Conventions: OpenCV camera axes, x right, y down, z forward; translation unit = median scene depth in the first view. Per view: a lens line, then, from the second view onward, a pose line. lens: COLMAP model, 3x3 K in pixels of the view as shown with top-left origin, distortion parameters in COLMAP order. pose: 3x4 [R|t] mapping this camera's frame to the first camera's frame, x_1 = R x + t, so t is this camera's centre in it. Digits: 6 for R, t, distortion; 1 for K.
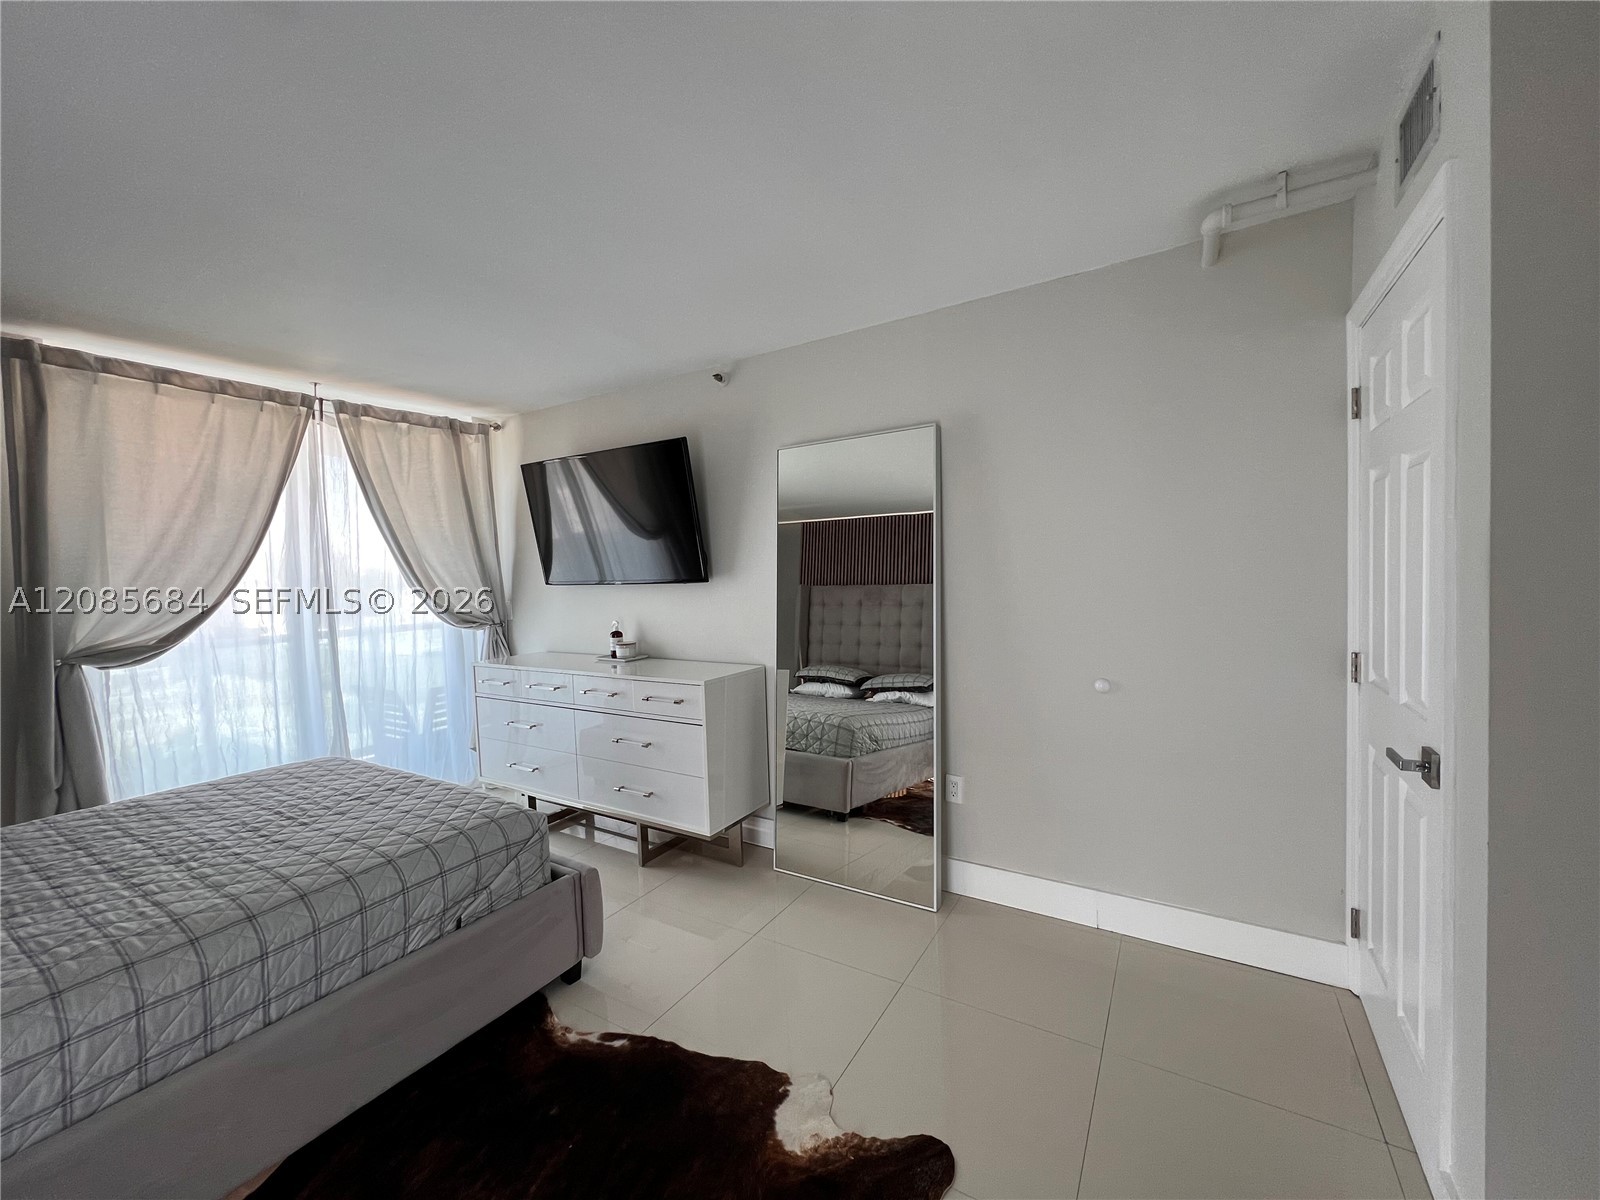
lens RADIAL K [[636.9, 0, 794.5], [0, 636.9, 596.4], [0, 0, 1]] dist [0.001120, -0.001128]
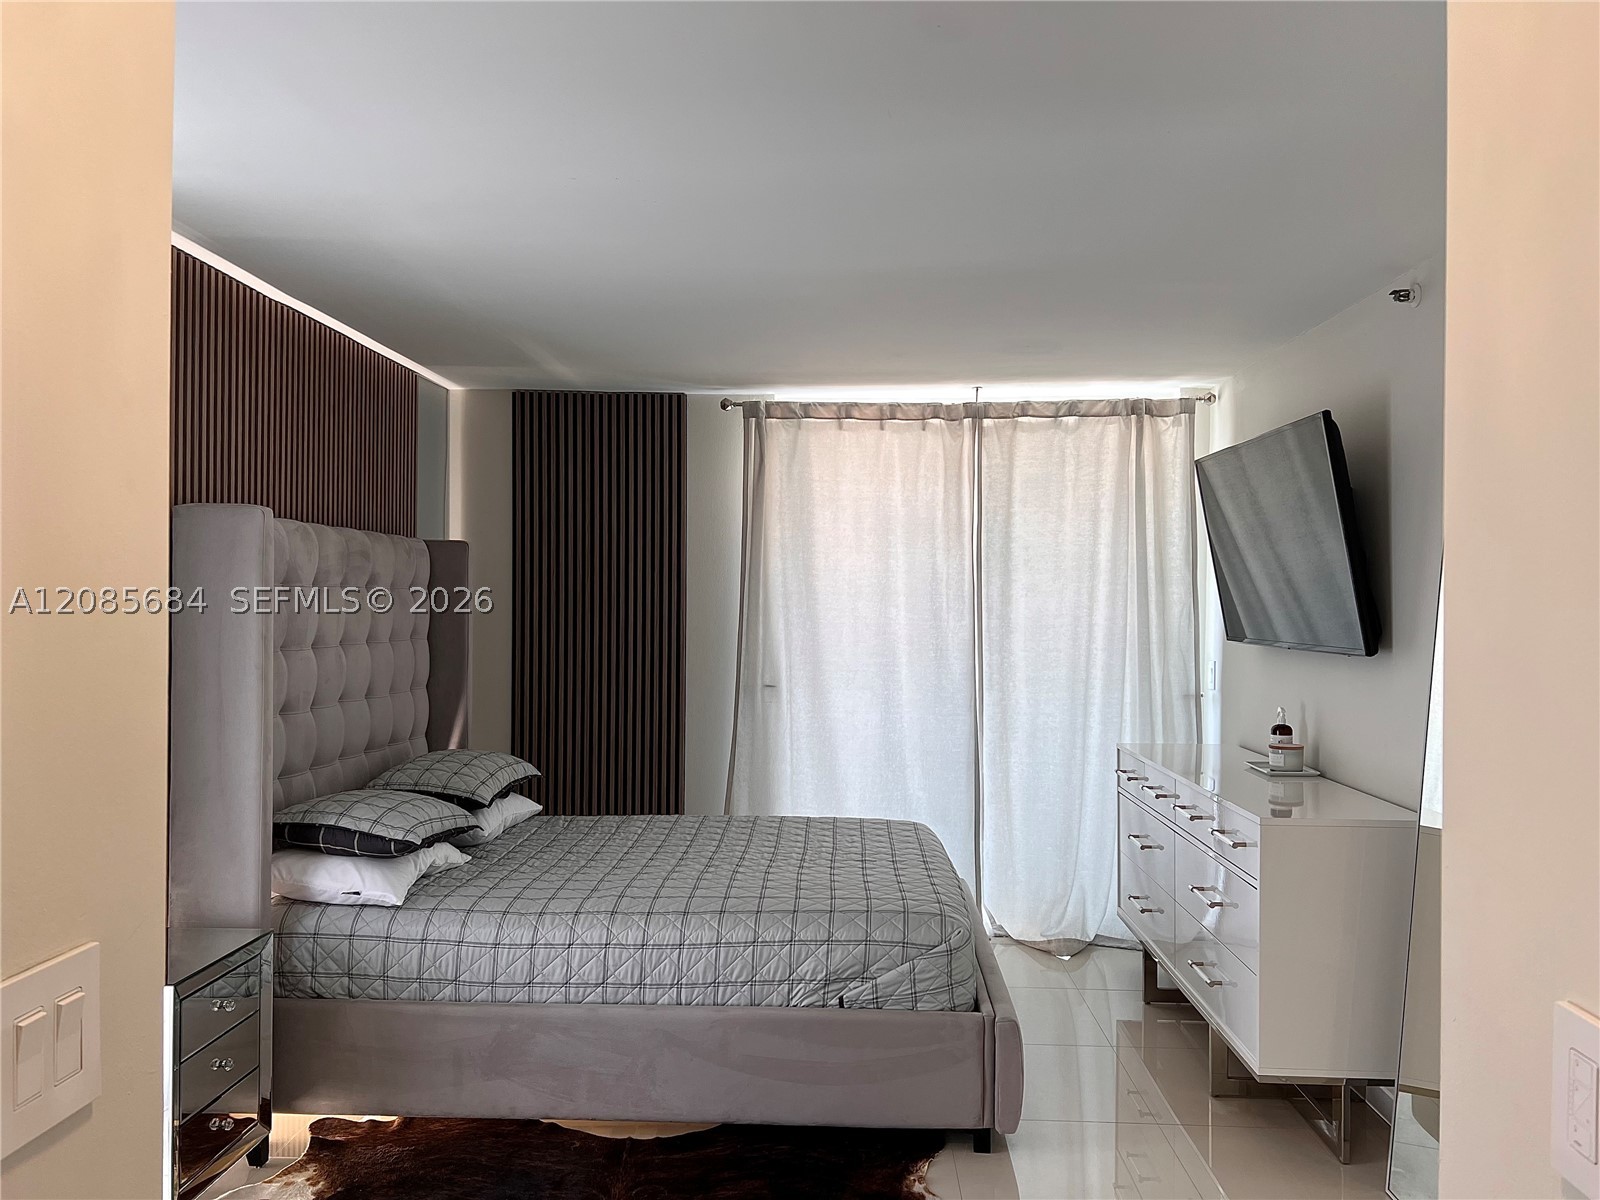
lens RADIAL K [[1195.5, 0, 803.9], [0, 1195.5, 609.3], [0, 0, 1]] dist [0.061995, -0.071279]
pose [[0.489273, 0.039859, -0.871219, 0.599656], [-0.057607, 0.998250, 0.013319, -0.053962], [0.870226, 0.043672, 0.490713, 0.032016]]
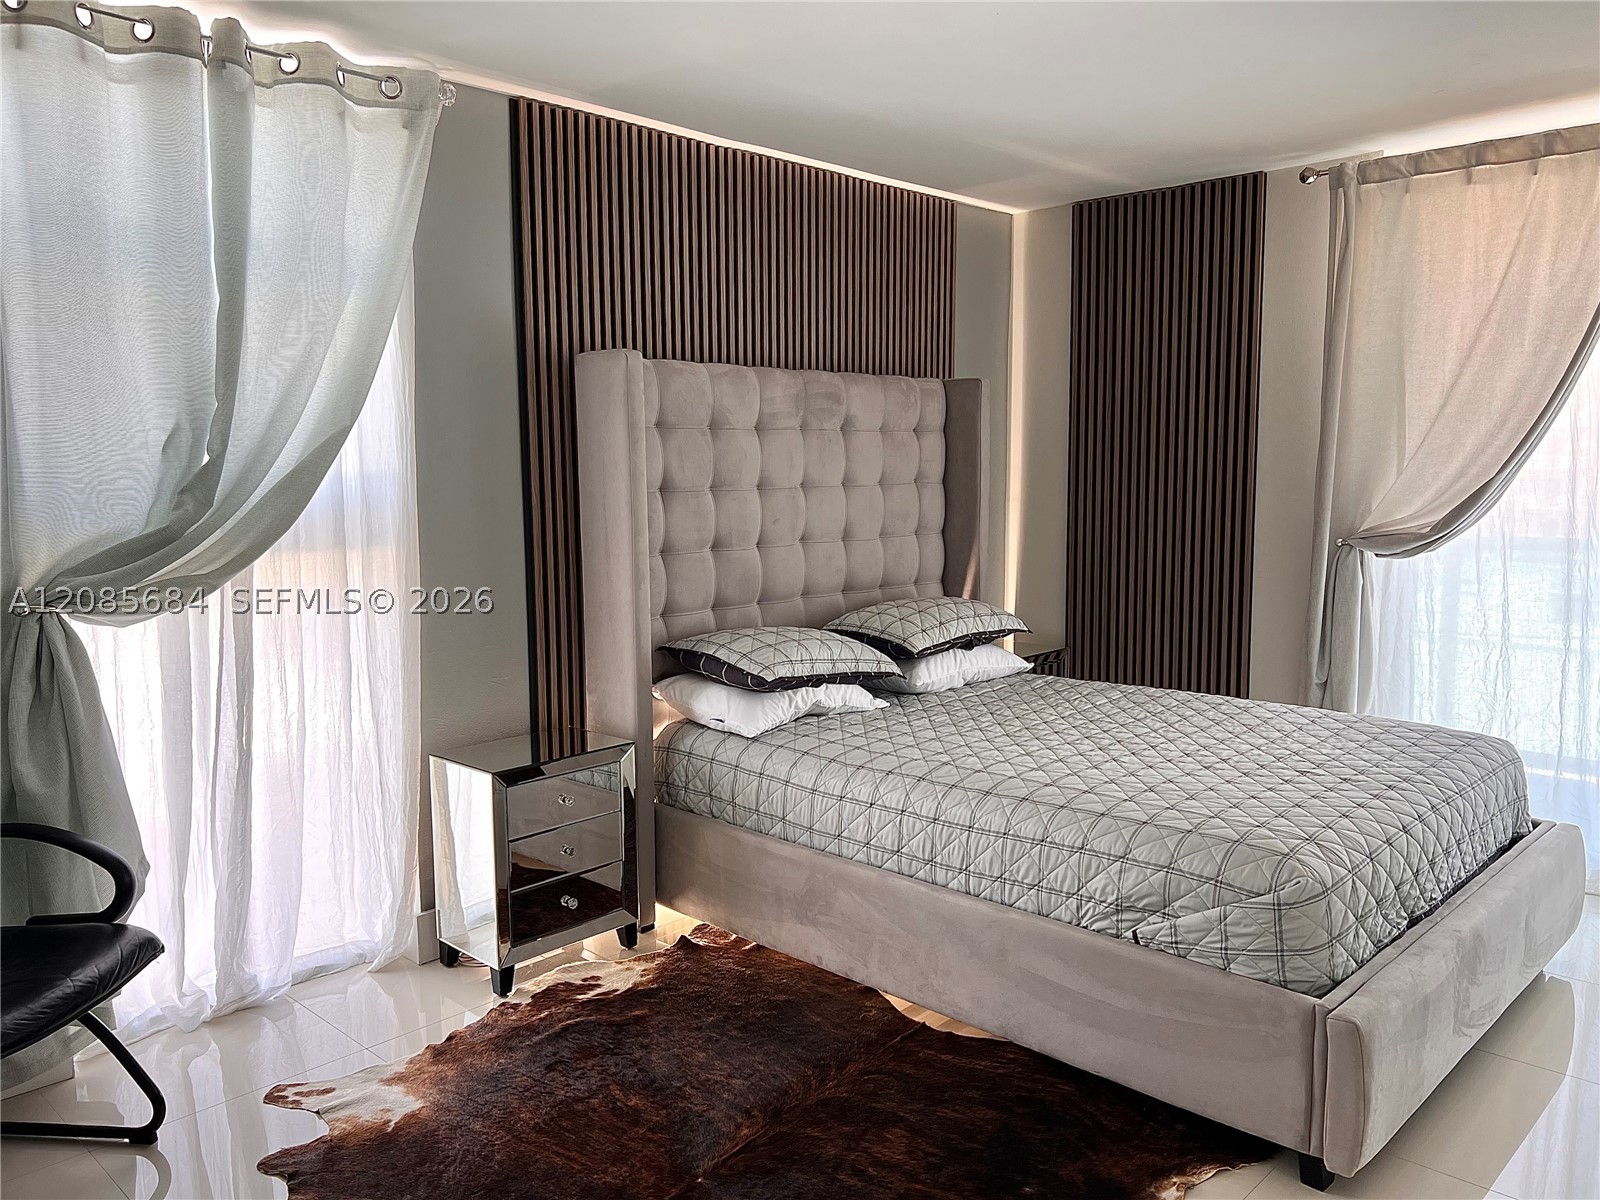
lens RADIAL K [[1195.5, 0, 807.3], [0, 1195.5, 609.1], [0, 0, 1]] dist [0.061995, -0.071279]
pose [[-0.208301, 0.149805, -0.966524, 0.515126], [-0.021104, 0.987282, 0.157570, -0.042982], [0.977837, 0.053219, -0.202490, 0.548041]]
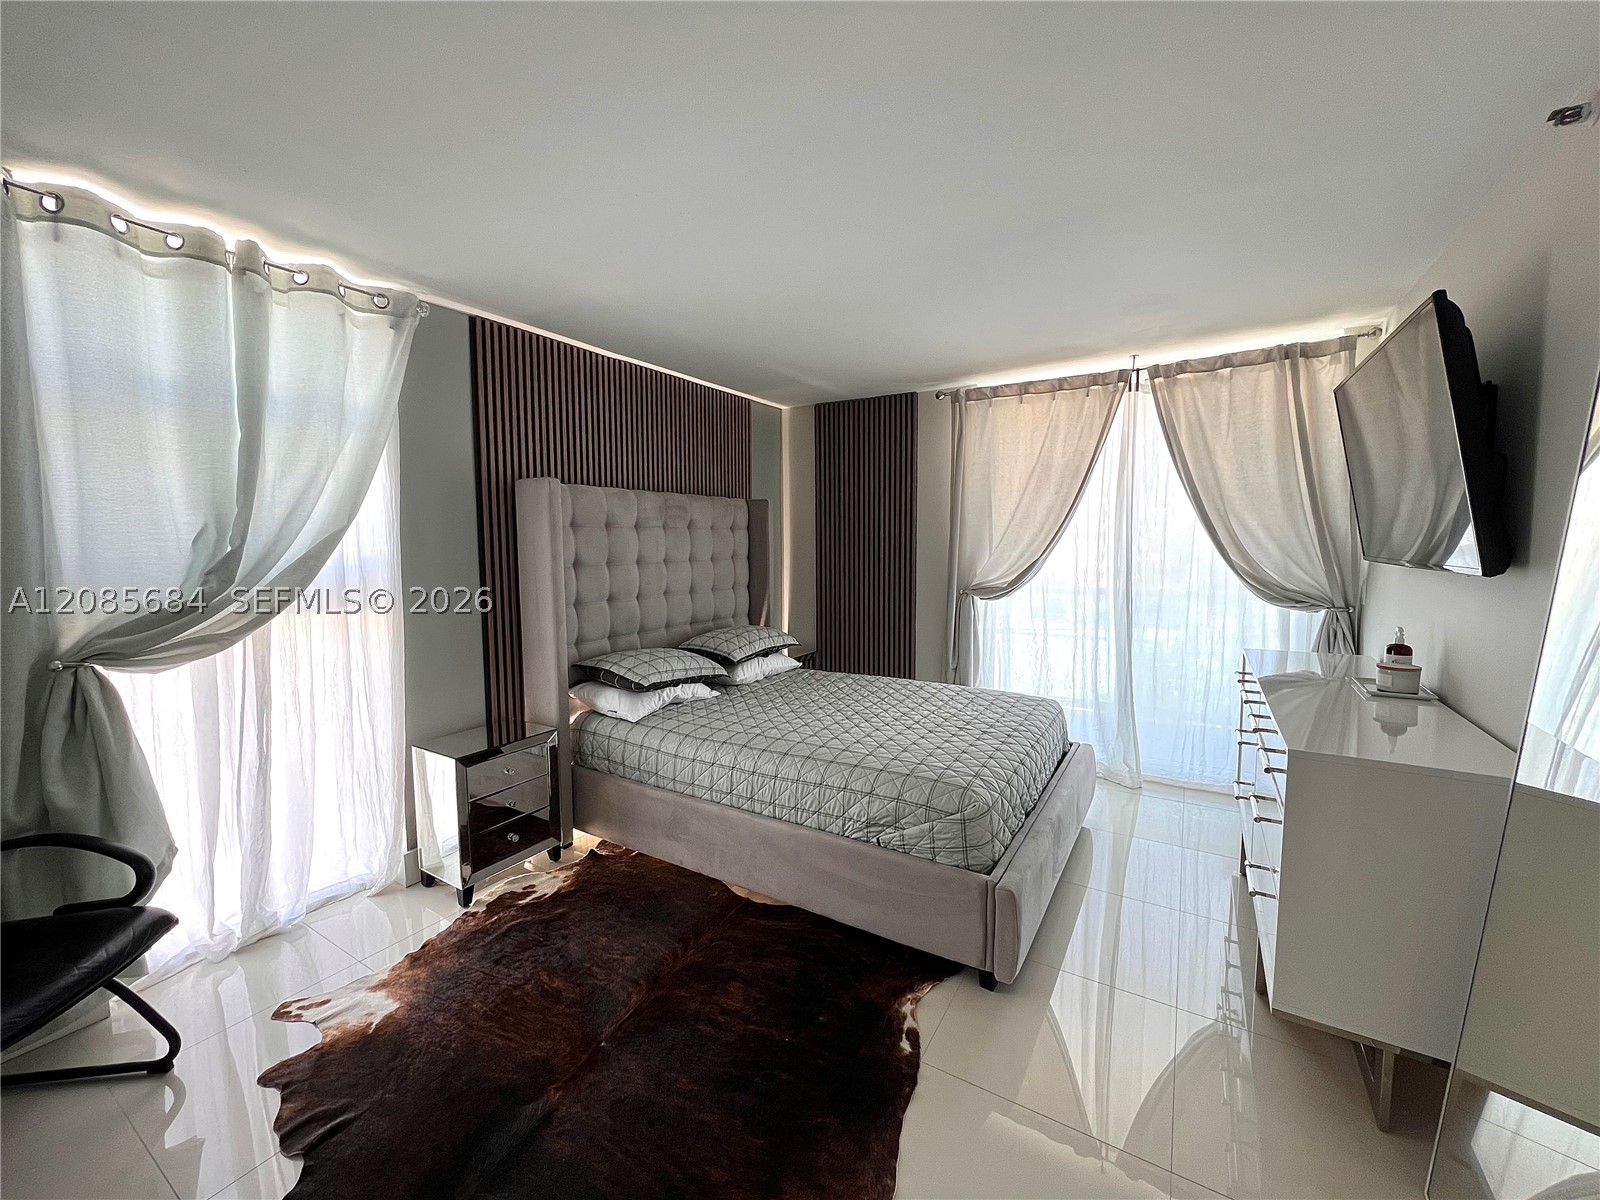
lens RADIAL K [[636.9, 0, 800.6], [0, 636.9, 597.4], [0, 0, 1]] dist [0.001120, -0.001128]
pose [[0.001524, 0.119360, -0.992850, 0.377304], [-0.032839, 0.992321, 0.119246, -0.051480], [0.999460, 0.032422, 0.005432, 0.510948]]
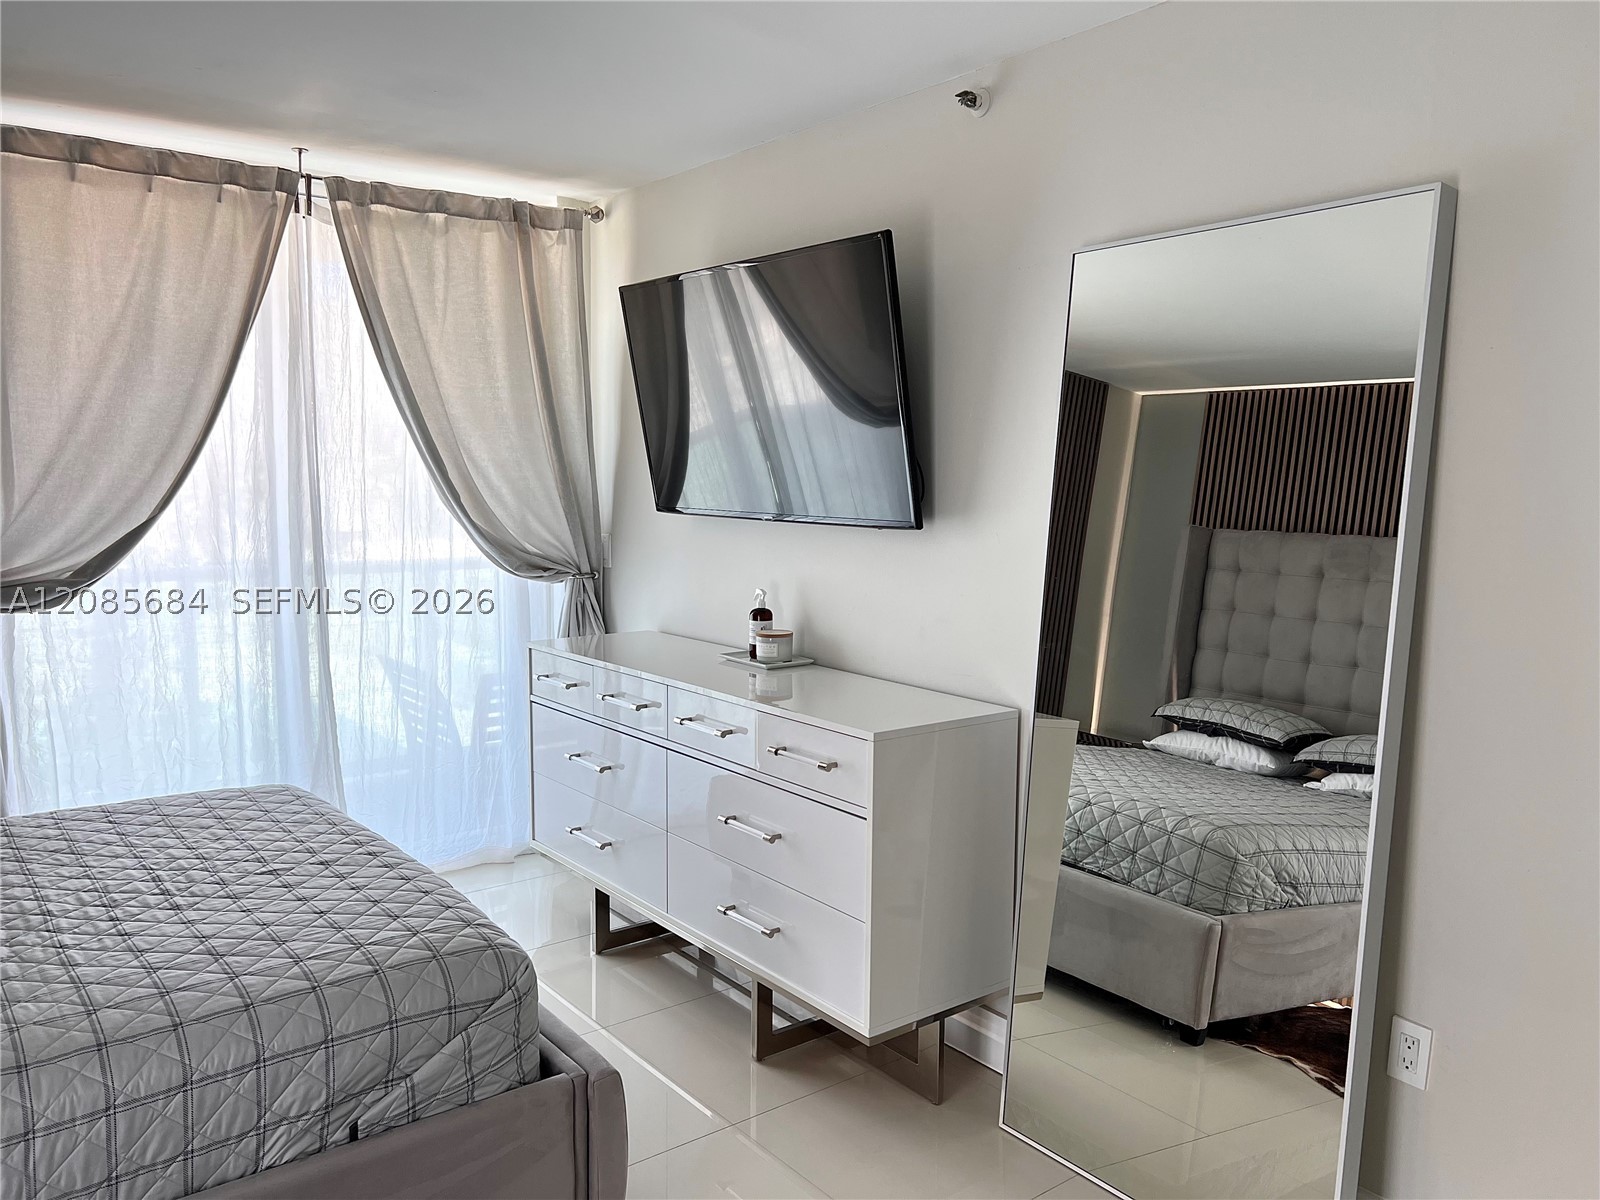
lens RADIAL K [[1195.5, 0, 801.1], [0, 1195.5, 611.8], [0, 0, 1]] dist [0.061995, -0.071279]
pose [[0.936592, 0.082334, -0.340612, 0.106738], [-0.055089, 0.994514, 0.088918, -0.039108], [0.346065, -0.064516, 0.935990, 0.099005]]
